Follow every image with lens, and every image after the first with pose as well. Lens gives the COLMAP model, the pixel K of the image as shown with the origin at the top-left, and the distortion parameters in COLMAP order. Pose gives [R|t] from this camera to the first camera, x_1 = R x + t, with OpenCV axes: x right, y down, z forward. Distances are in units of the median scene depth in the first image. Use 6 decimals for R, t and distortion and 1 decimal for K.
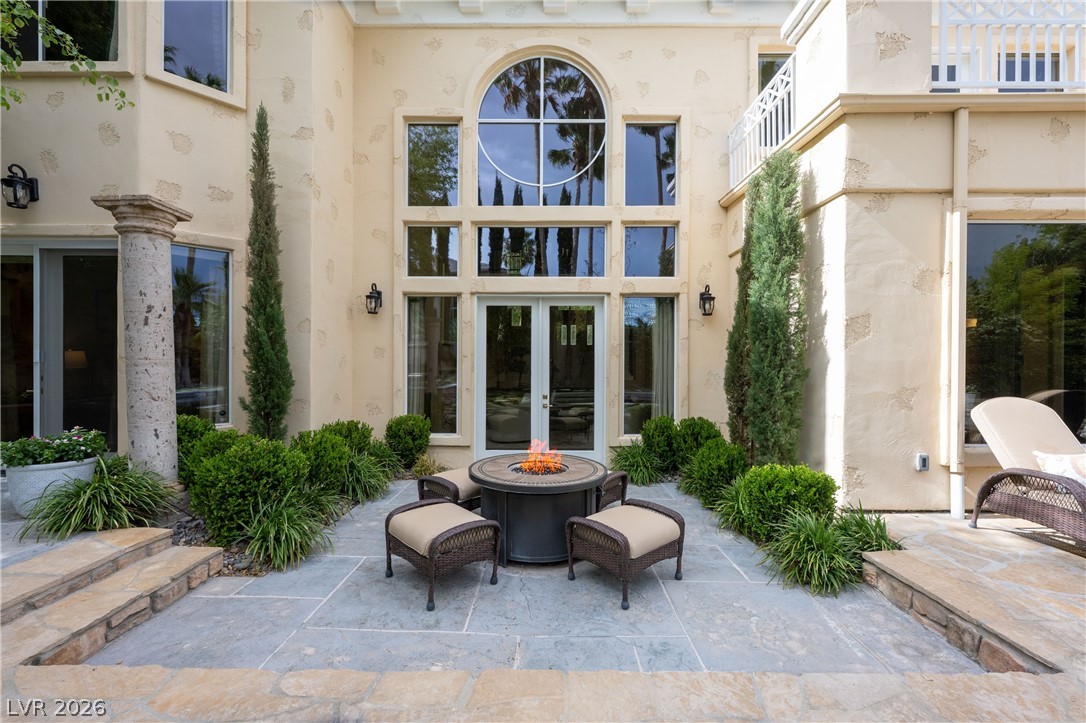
lens RADIAL K [[430.7, 0, 543.1], [0, 430.7, 362.9], [0, 0, 1]] dist [0.000505, 0.000020]
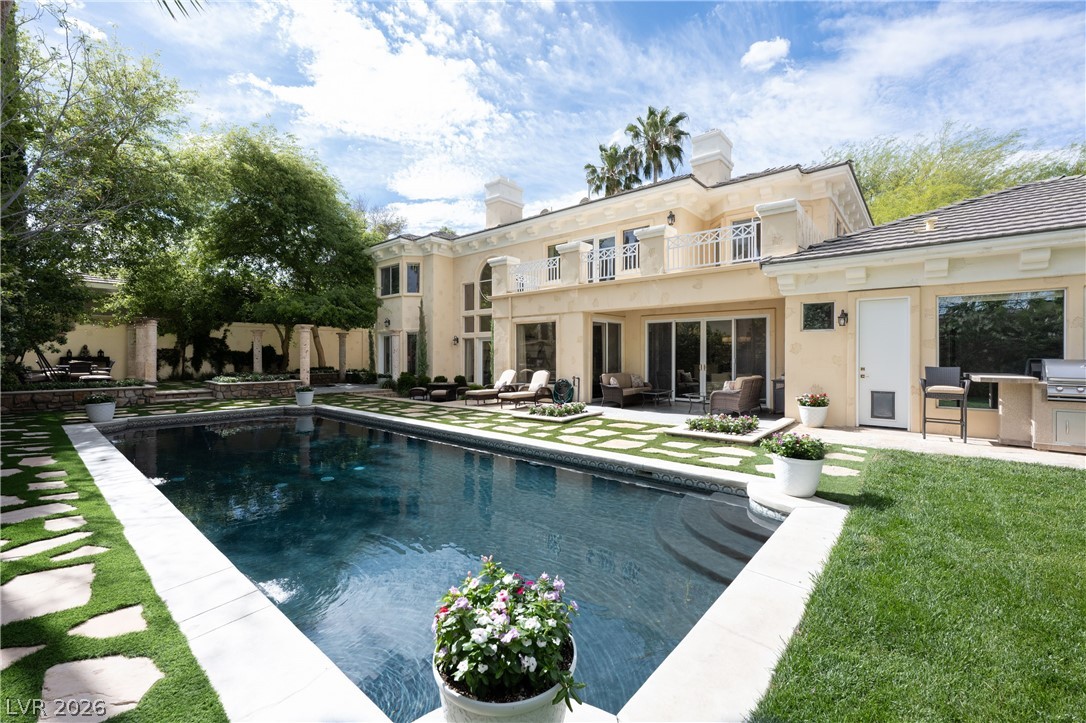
lens RADIAL K [[448.4, 0, 546.5], [0, 448.4, 353.9], [0, 0, 1]] dist [-0.002556, -0.000155]
pose [[0.762249, -0.003735, -0.647273, 2.322976], [0.001252, 0.999990, -0.004296, -0.027926], [0.647283, 0.002464, 0.762246, -1.156184]]
